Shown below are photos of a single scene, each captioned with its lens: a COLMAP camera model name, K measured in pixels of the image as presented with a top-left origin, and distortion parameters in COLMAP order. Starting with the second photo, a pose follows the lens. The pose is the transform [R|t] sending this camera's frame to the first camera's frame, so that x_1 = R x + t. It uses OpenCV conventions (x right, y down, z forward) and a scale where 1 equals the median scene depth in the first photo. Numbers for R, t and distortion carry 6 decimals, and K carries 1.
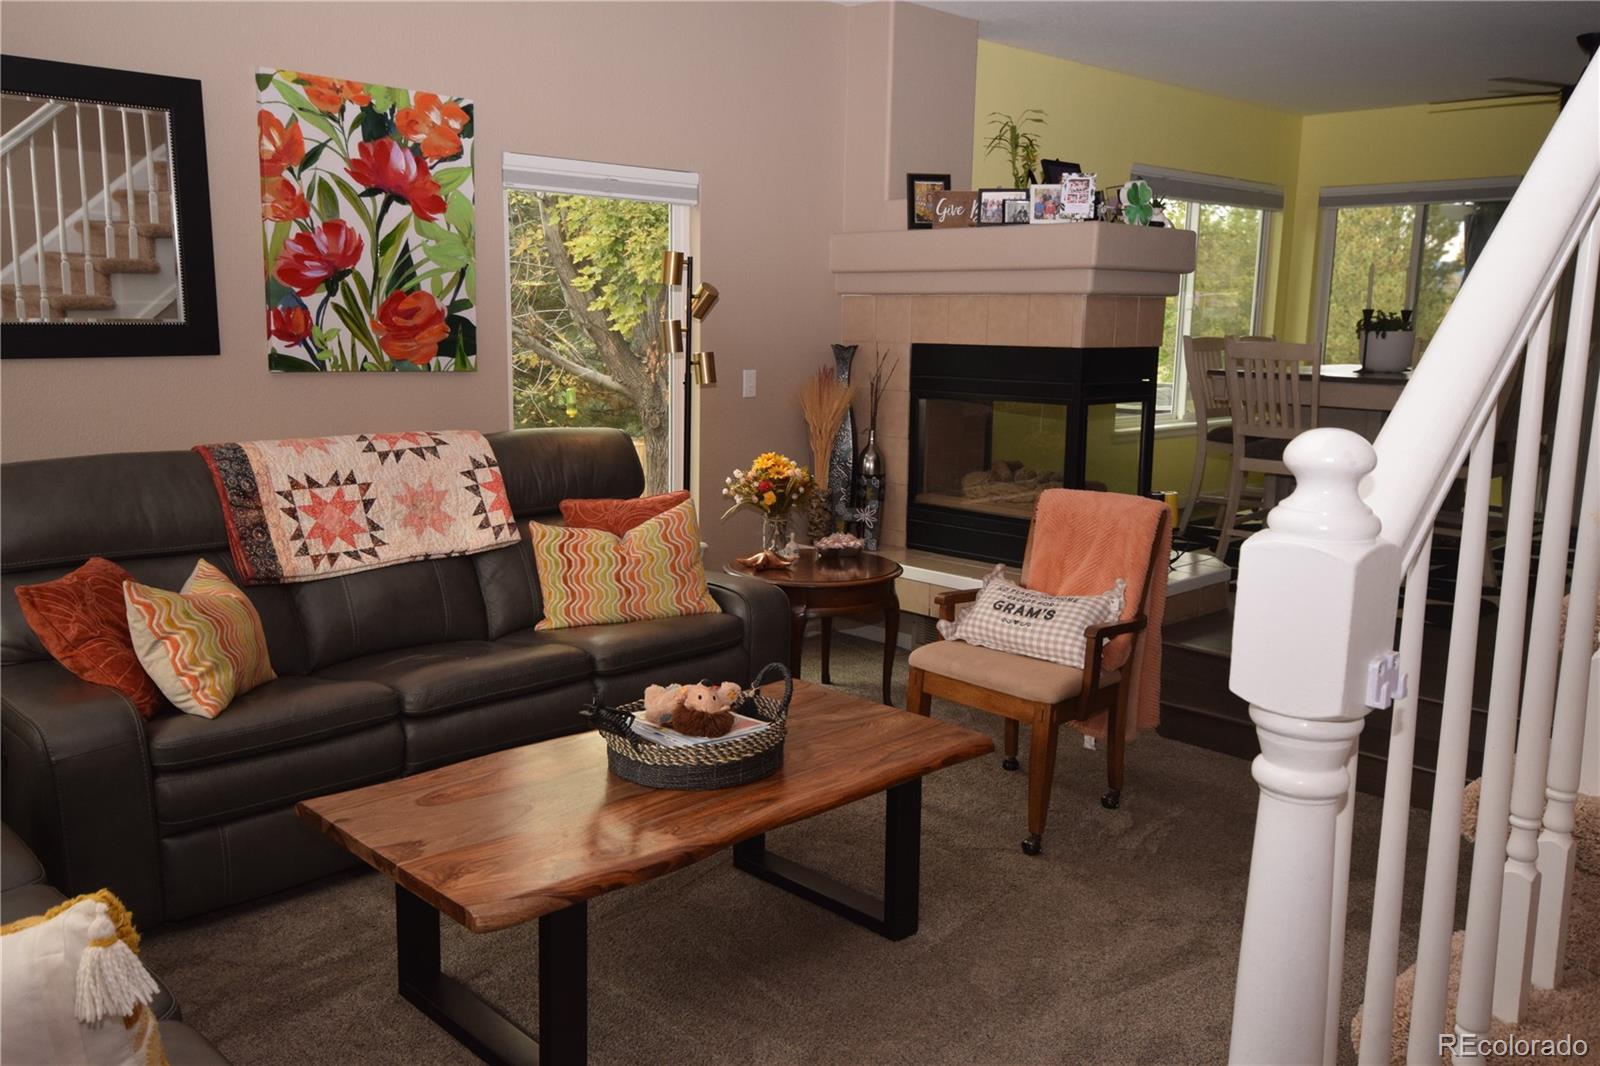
lens RADIAL K [[1306.1, 0, 805.2], [0, 1306.1, 540.9], [0, 0, 1]] dist [0.001601, 0.056792]
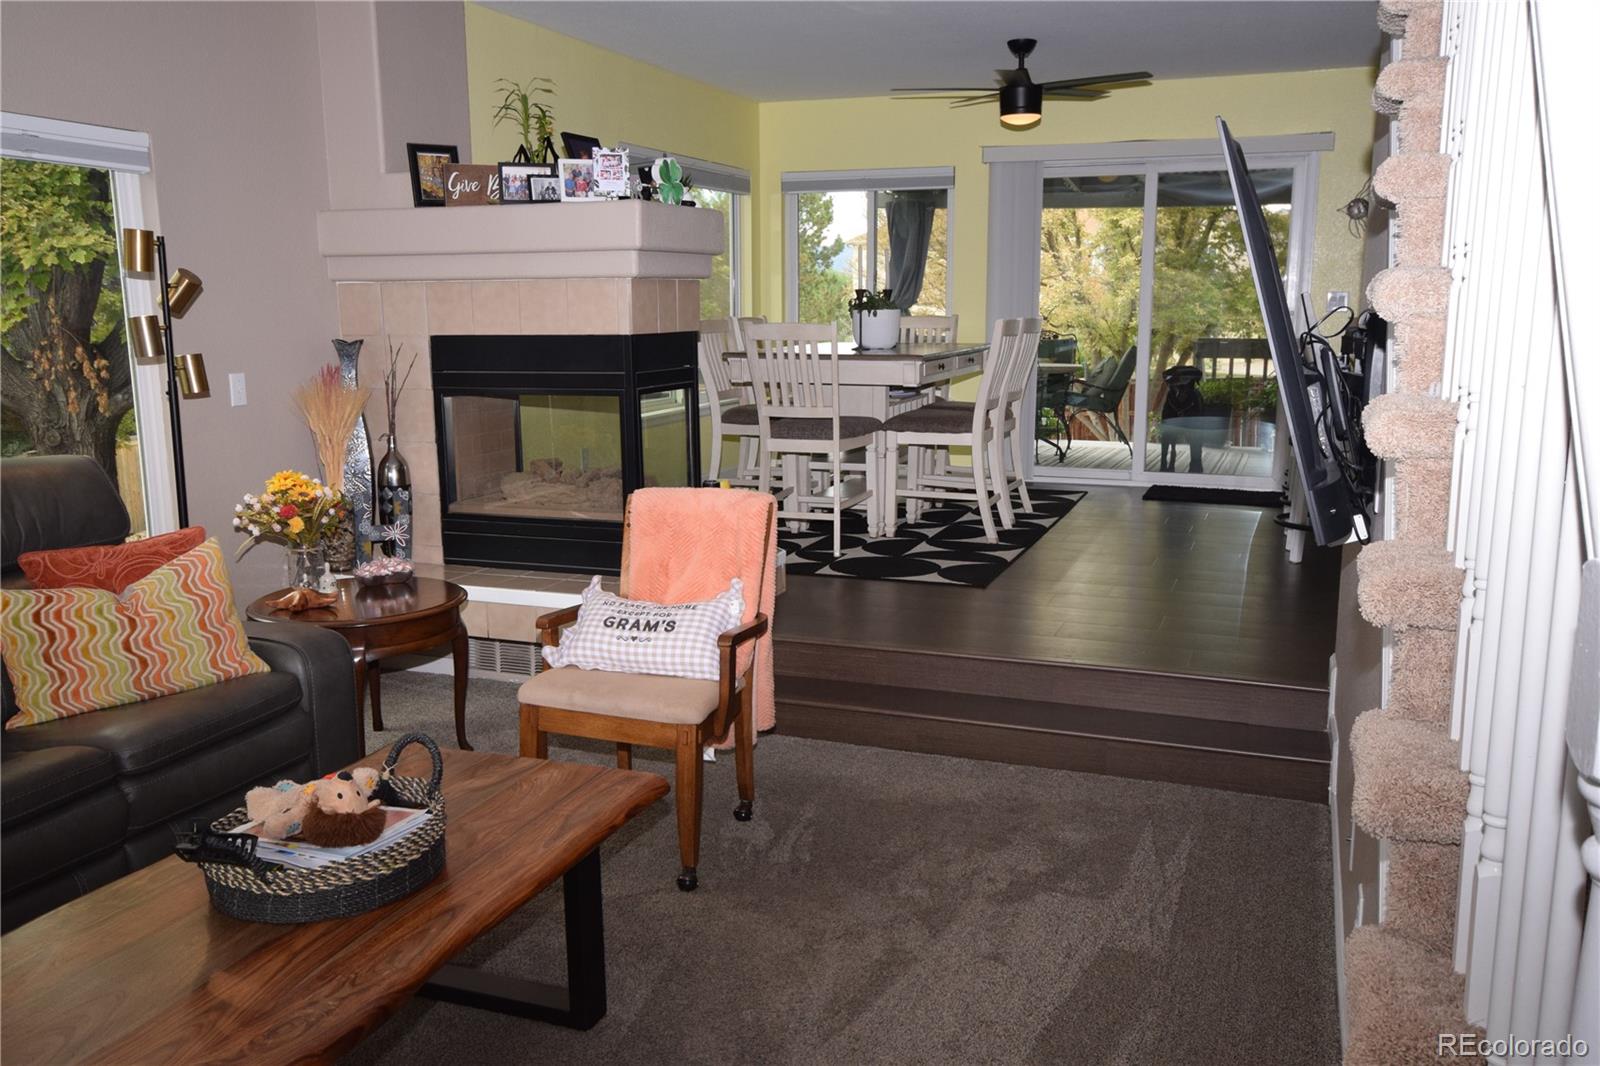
lens RADIAL K [[1306.1, 0, 805.2], [0, 1306.1, 540.9], [0, 0, 1]] dist [0.001601, 0.056792]
pose [[0.905084, -0.097577, 0.413887, -0.092709], [0.093007, 0.995175, 0.031234, -0.021076], [-0.414938, 0.010225, 0.909792, 0.111746]]
